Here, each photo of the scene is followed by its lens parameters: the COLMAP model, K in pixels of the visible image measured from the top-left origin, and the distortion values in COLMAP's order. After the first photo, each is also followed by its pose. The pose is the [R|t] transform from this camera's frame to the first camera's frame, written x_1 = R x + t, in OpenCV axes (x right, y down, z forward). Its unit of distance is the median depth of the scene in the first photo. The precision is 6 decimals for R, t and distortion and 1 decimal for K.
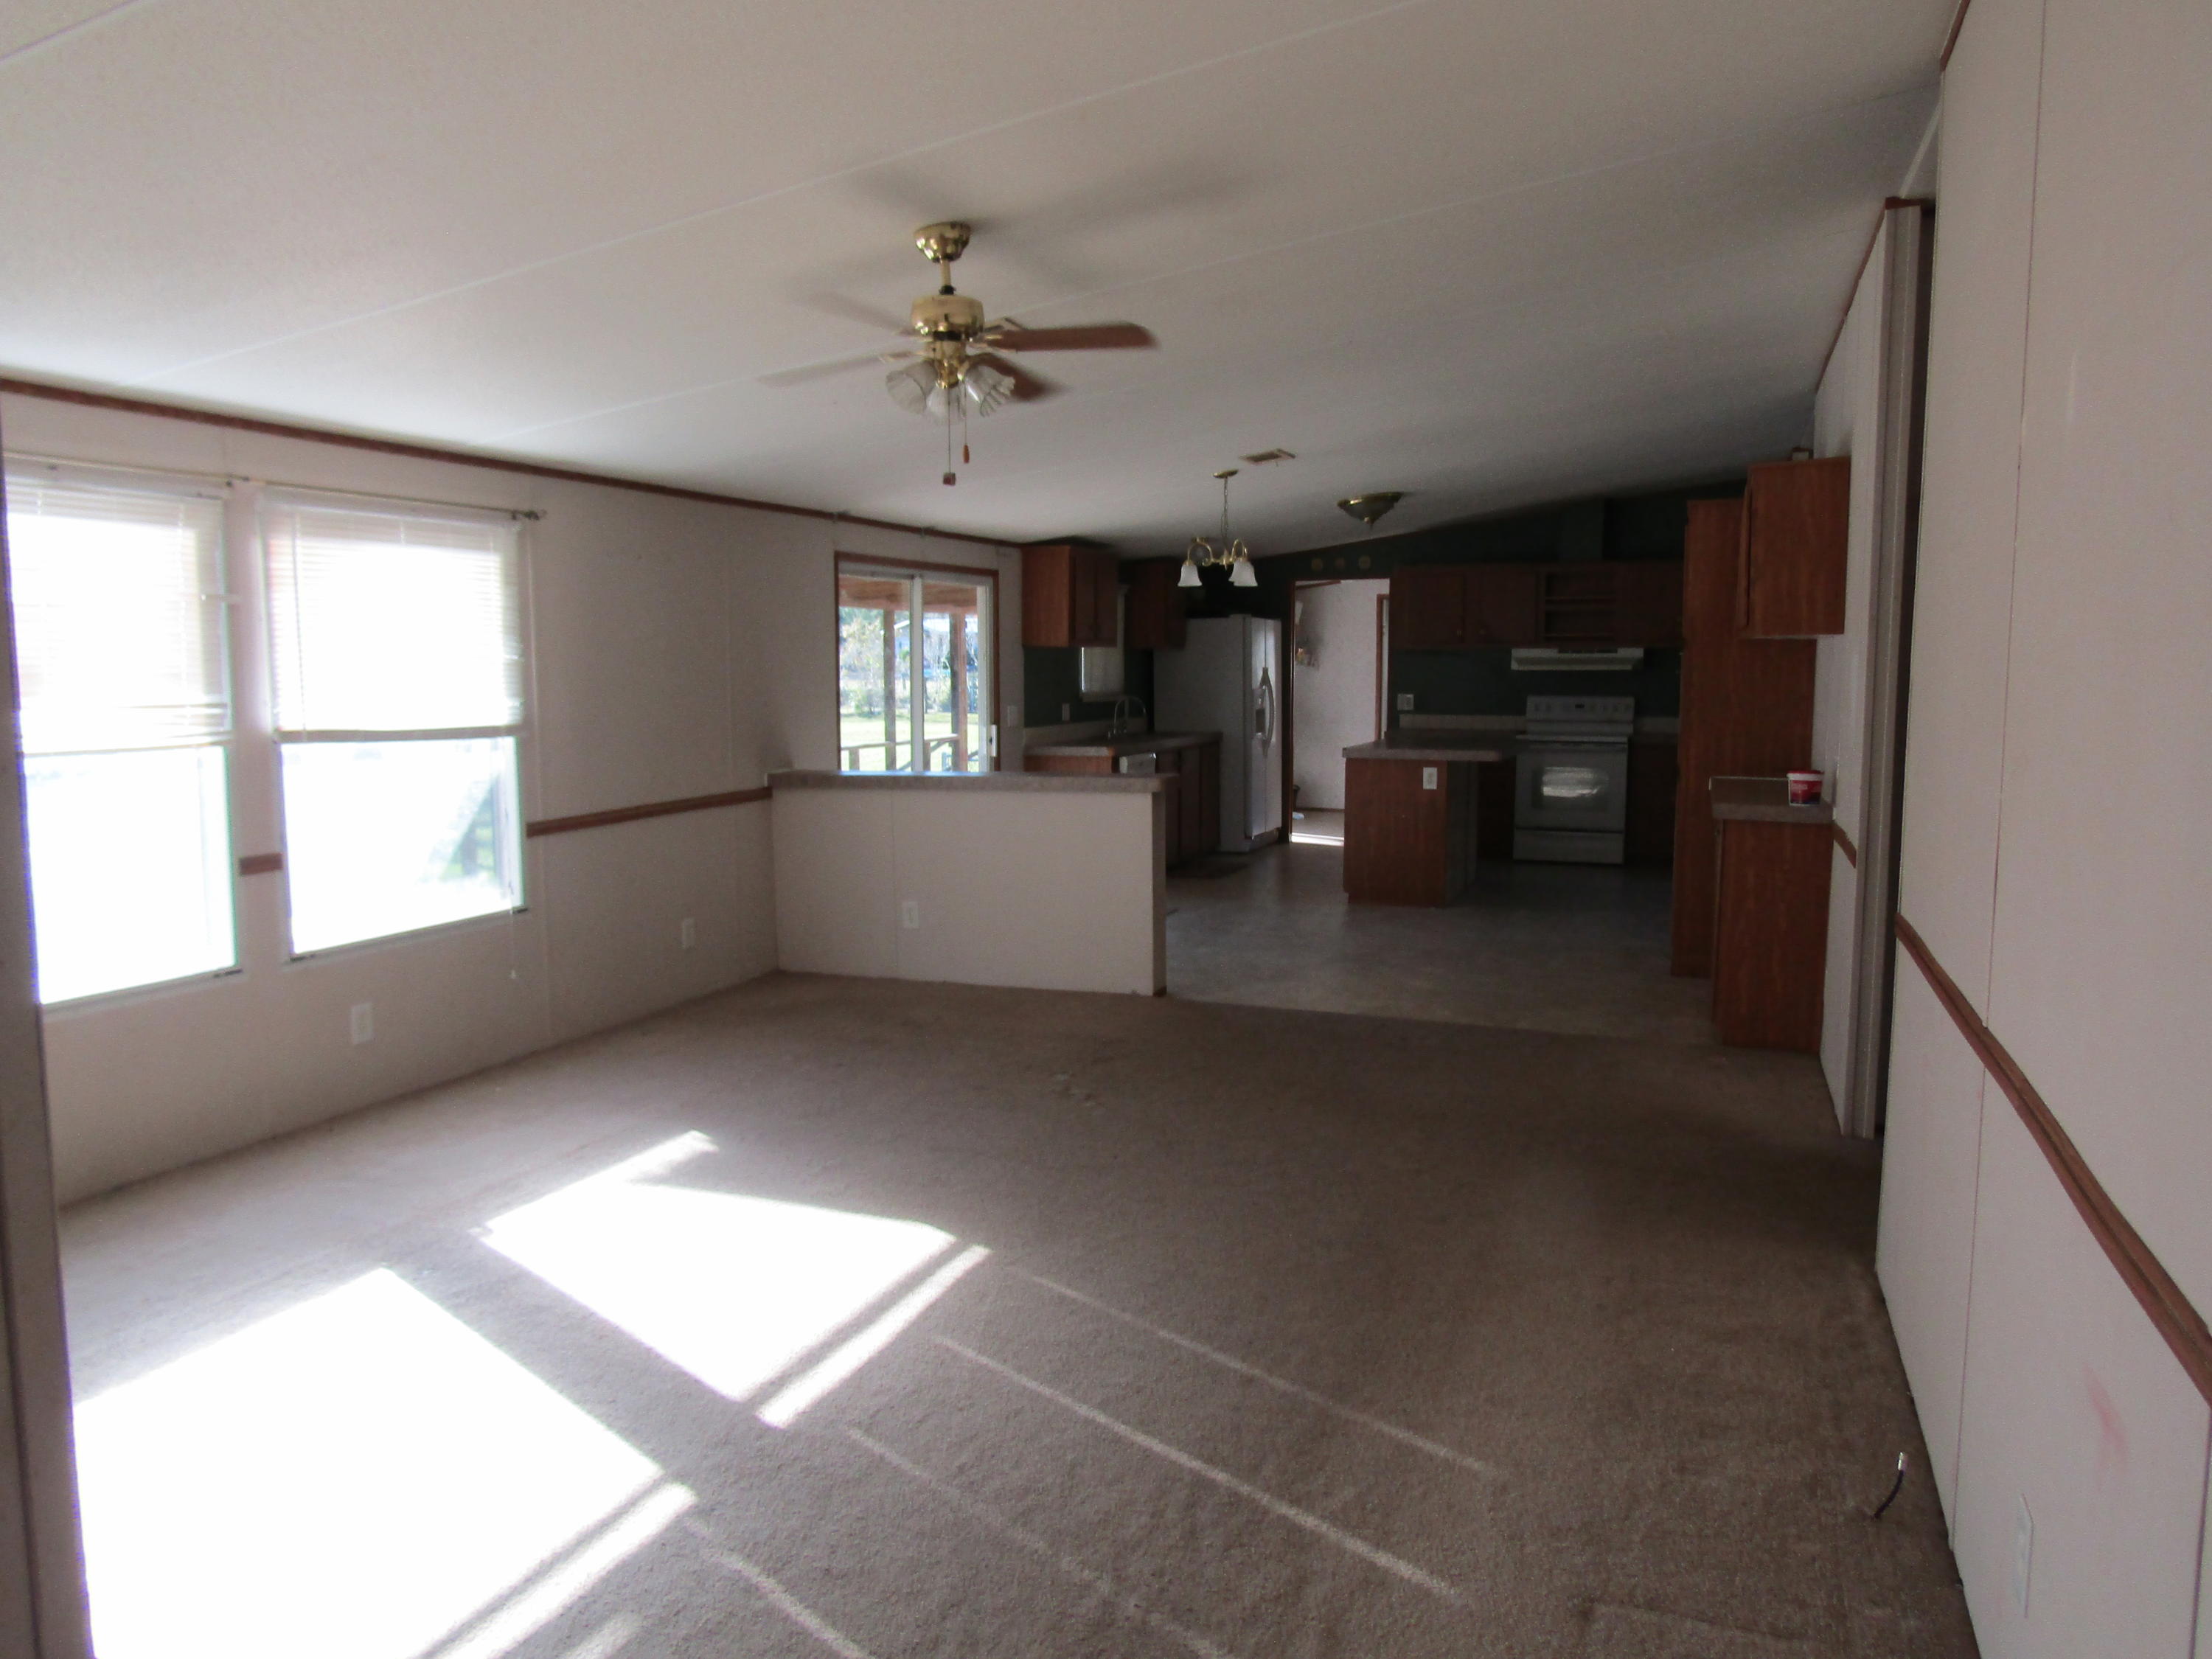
lens RADIAL K [[1565.0, 0, 1108.7], [0, 1565.0, 838.6], [0, 0, 1]] dist [-0.018017, 0.006529]
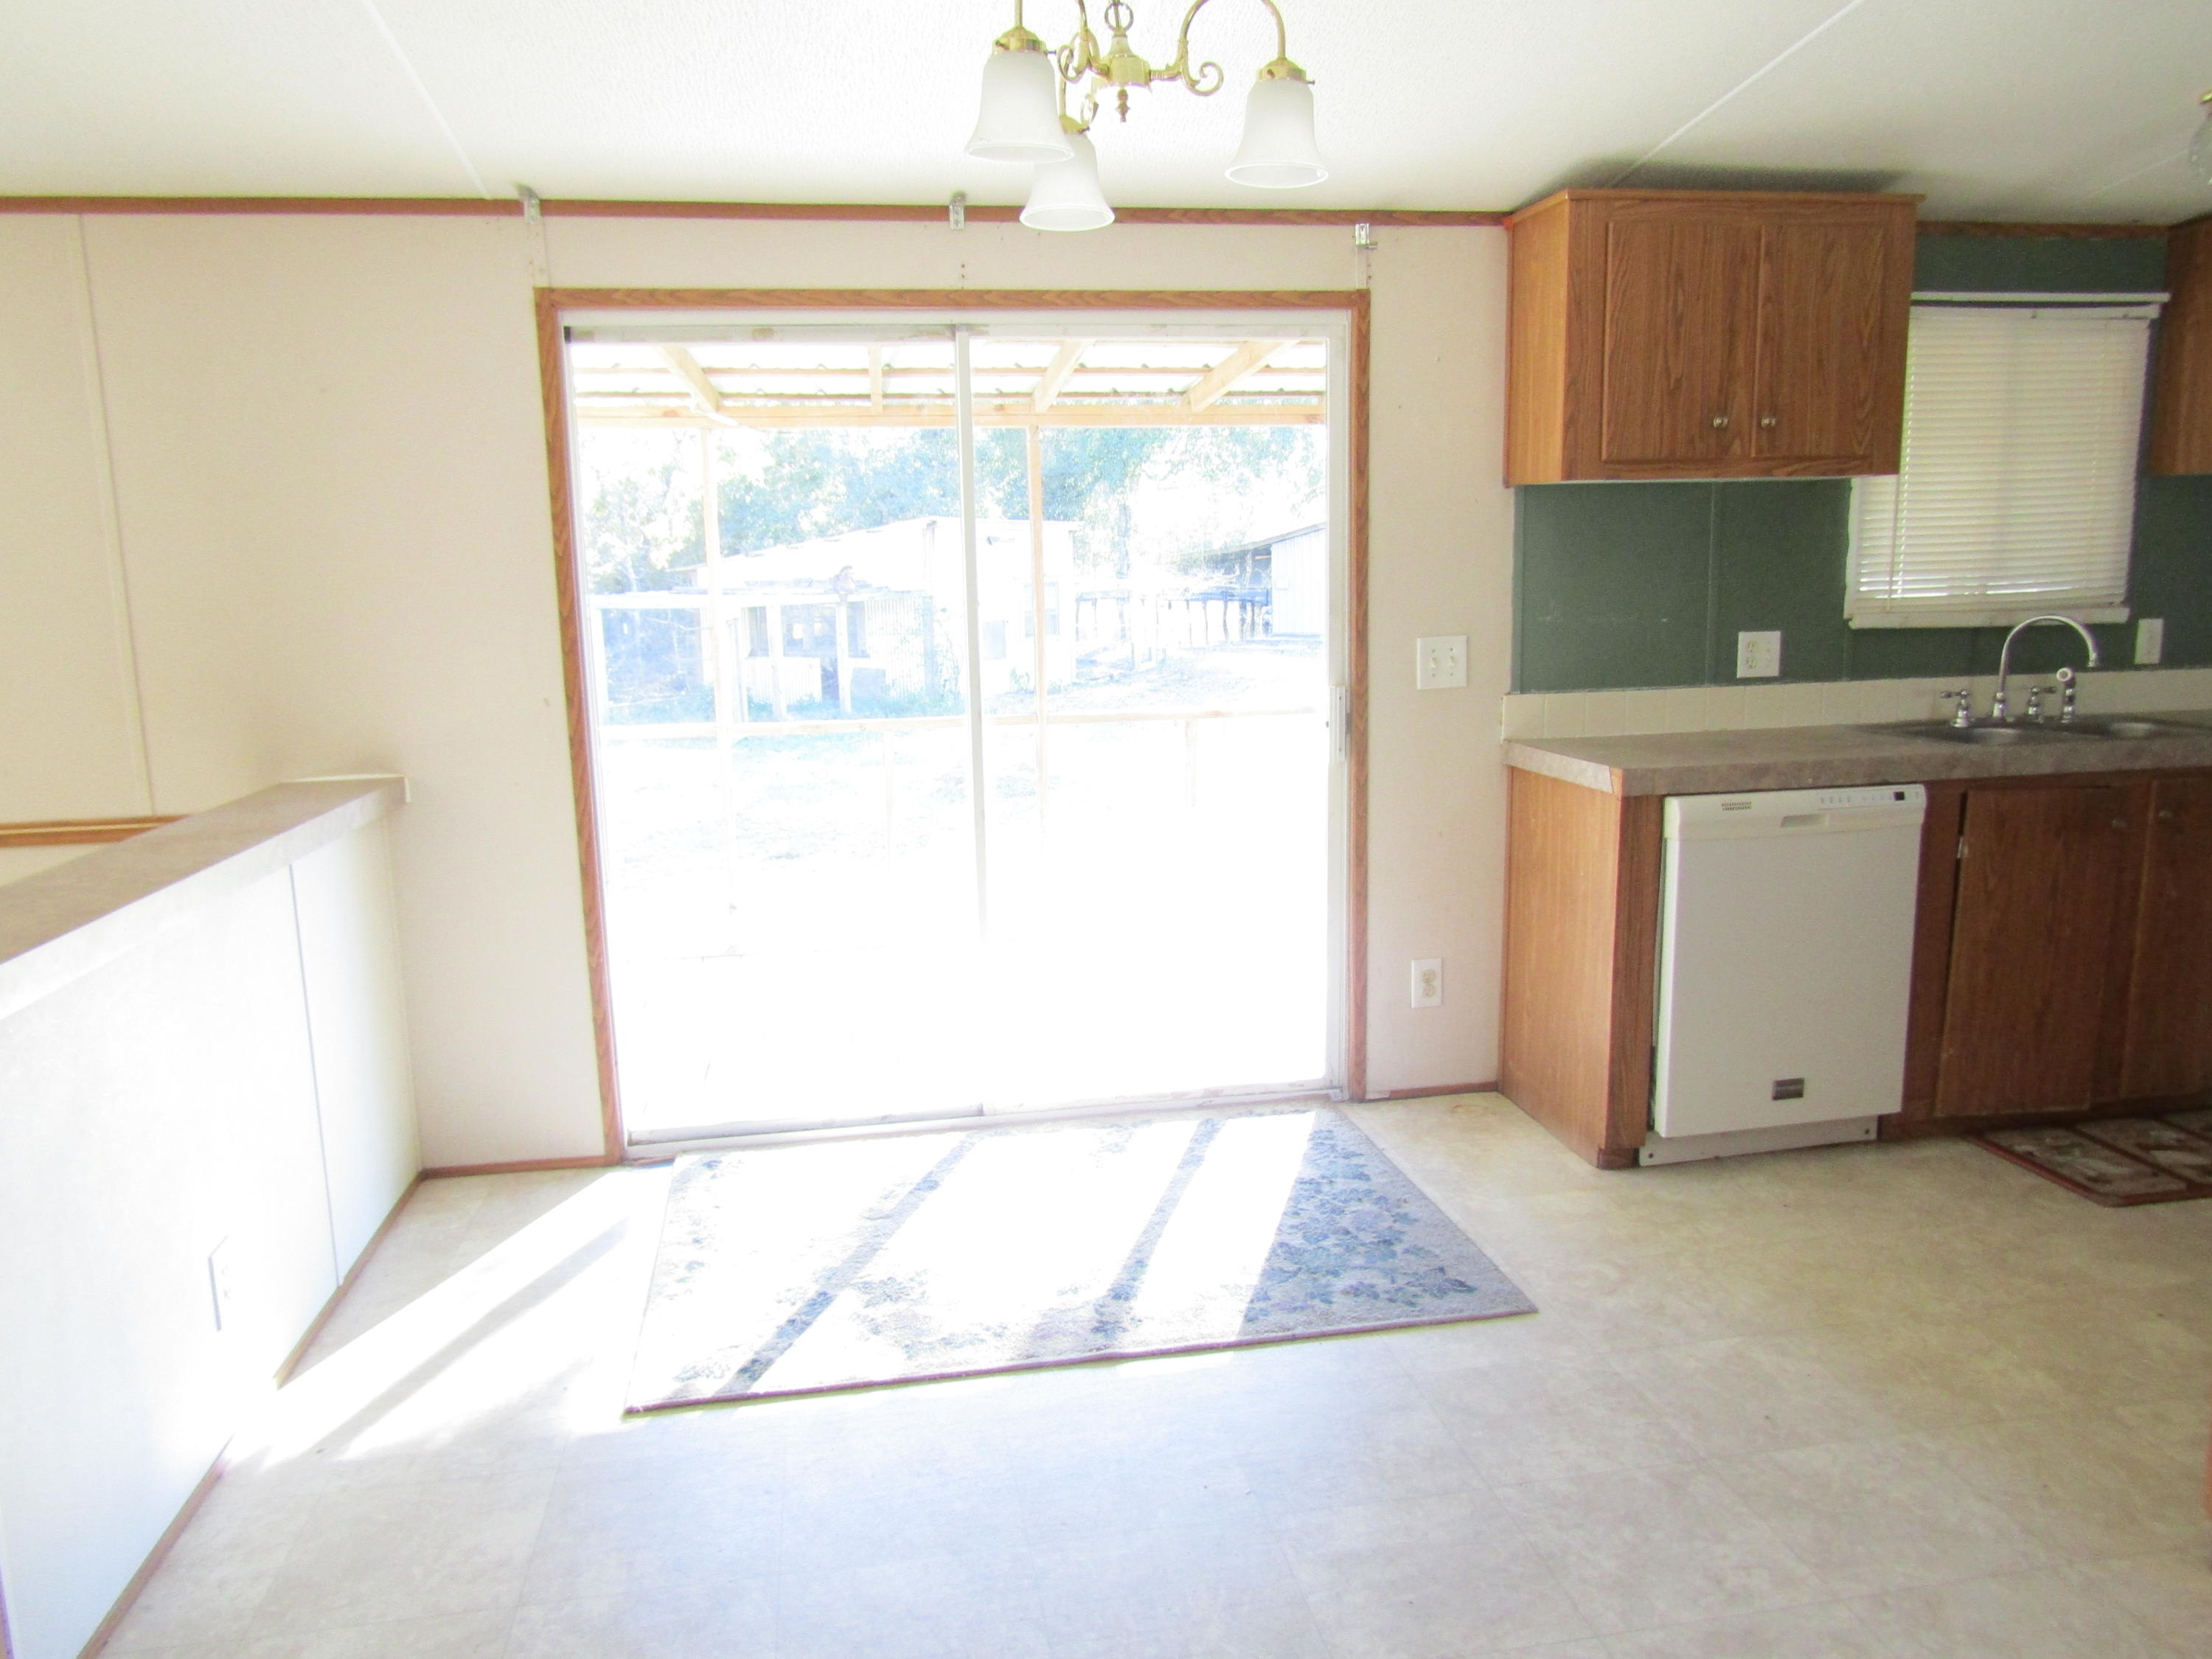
lens RADIAL K [[1565.0, 0, 1107.2], [0, 1565.0, 838.1], [0, 0, 1]] dist [-0.018017, 0.006529]
pose [[0.513772, 0.140485, -0.846346, 0.239458], [-0.074751, 0.990080, 0.118967, -0.076014], [0.854664, 0.002143, 0.519177, 0.726567]]
